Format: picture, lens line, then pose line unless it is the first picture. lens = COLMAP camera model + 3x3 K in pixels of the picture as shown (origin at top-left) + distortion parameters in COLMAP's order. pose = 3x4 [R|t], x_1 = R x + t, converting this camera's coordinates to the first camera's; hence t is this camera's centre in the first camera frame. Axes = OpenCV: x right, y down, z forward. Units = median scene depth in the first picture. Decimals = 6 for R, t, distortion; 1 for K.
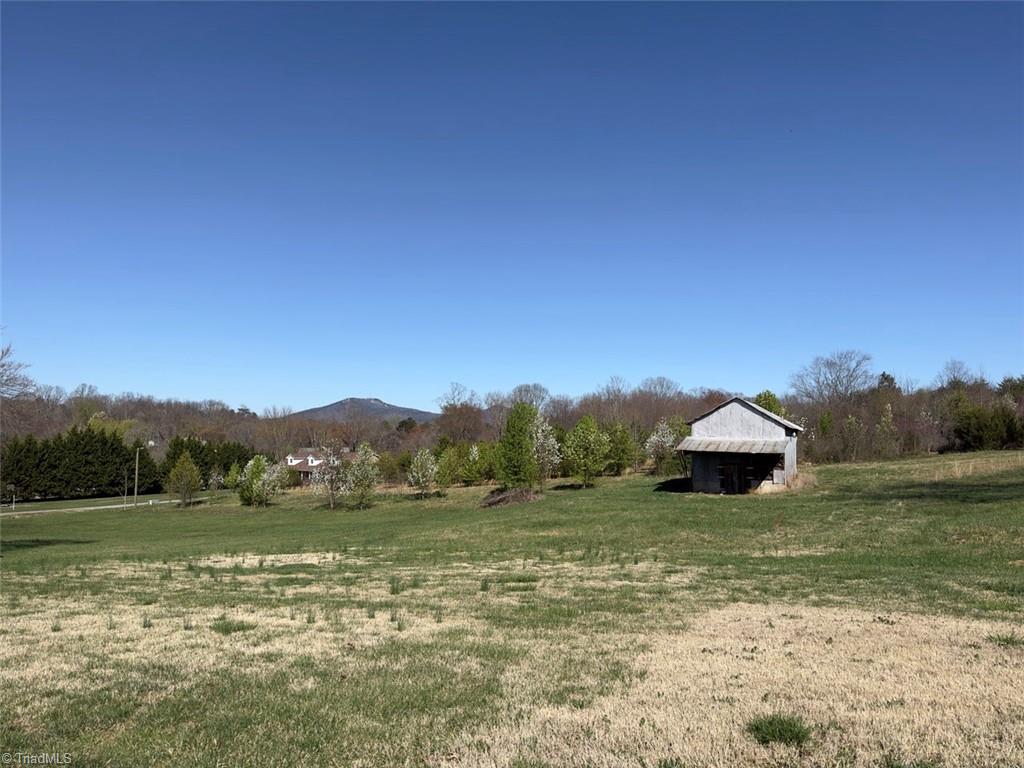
lens RADIAL K [[722.3, 0, 512.0], [0, 722.3, 384.0], [0, 0, 1]] dist [0.020417, -0.004274]
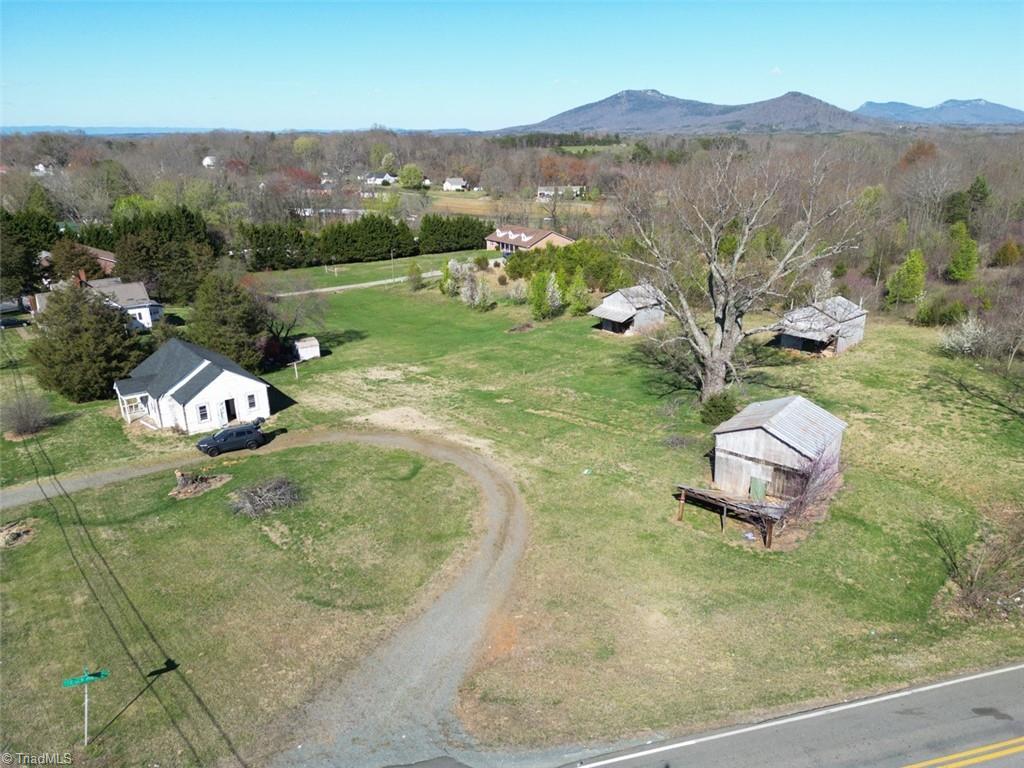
lens RADIAL K [[709.7, 0, 512.0], [0, 709.7, 384.0], [0, 0, 1]] dist [0.097906, -0.118379]
pose [[0.932921, 0.100010, -0.345915, 0.596121], [0.045701, 0.920001, 0.389241, -0.426199], [0.357170, -0.378940, 0.853718, -0.755997]]
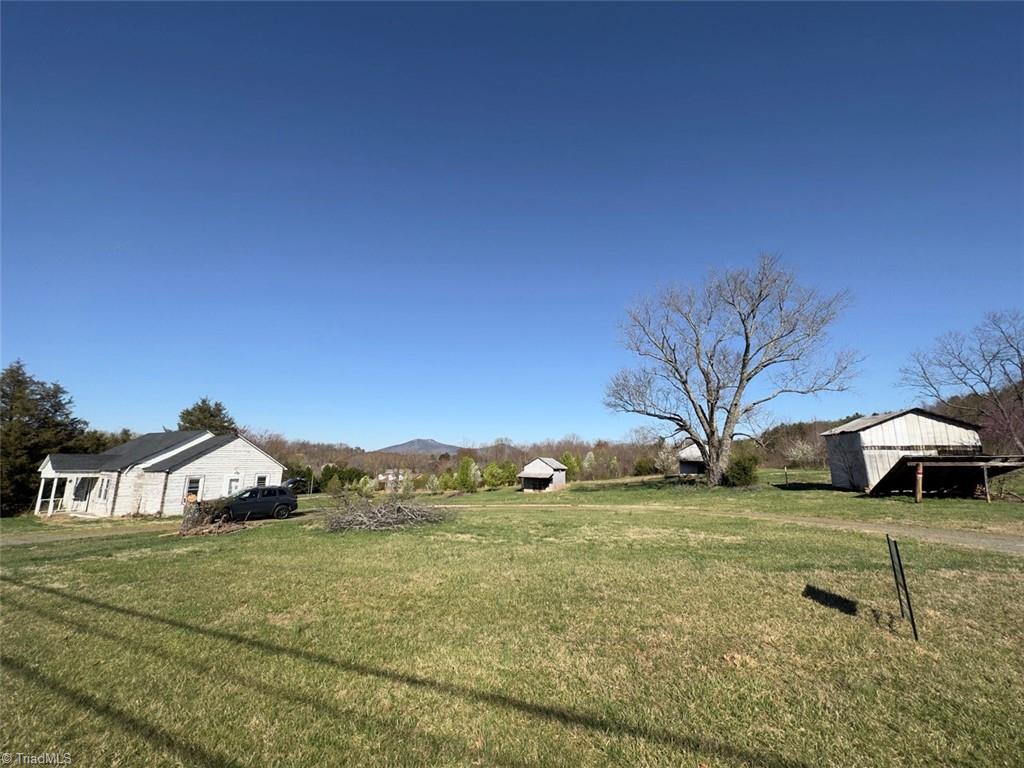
lens RADIAL K [[410.8, 0, 512.0], [0, 410.8, 384.0], [0, 0, 1]] dist [0.007401, 0.000189]
pose [[0.999986, 0.004590, 0.002643, 0.161448], [-0.004261, 0.993543, -0.113375, -0.066444], [-0.003146, 0.113362, 0.993549, -0.492425]]
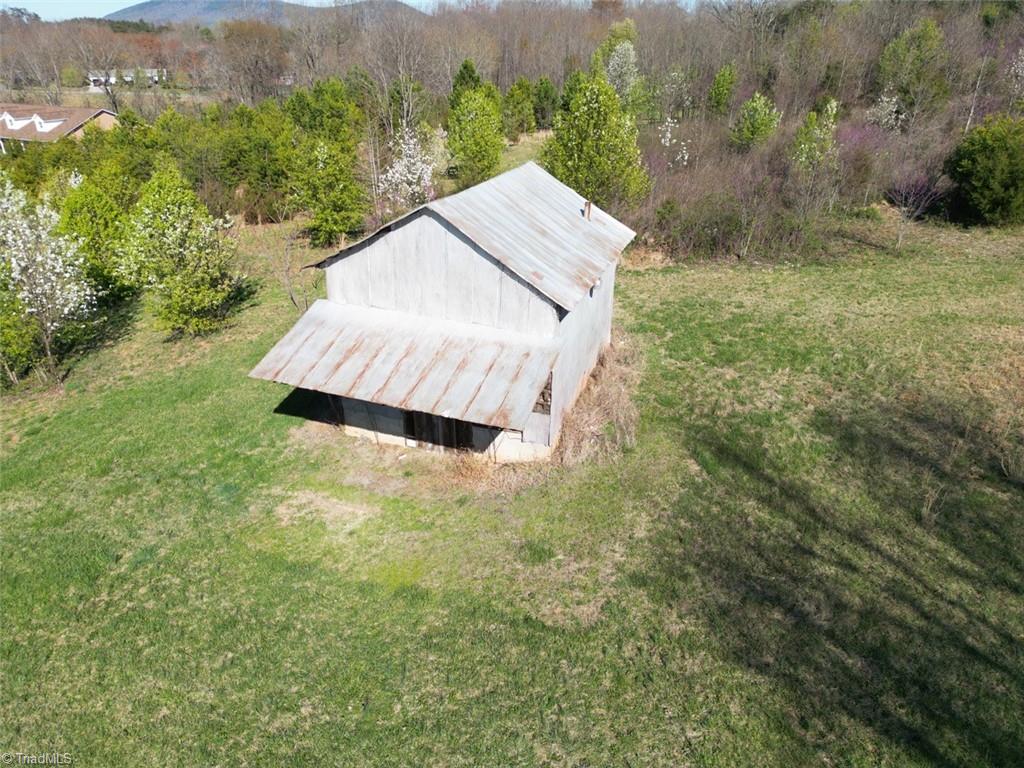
lens RADIAL K [[709.7, 0, 512.0], [0, 709.7, 384.0], [0, 0, 1]] dist [0.097906, -0.118379]
pose [[0.989738, -0.071832, 0.123530, 0.234764], [0.002470, 0.872944, 0.487815, -0.050259], [-0.142876, -0.482503, 0.864163, 0.533653]]
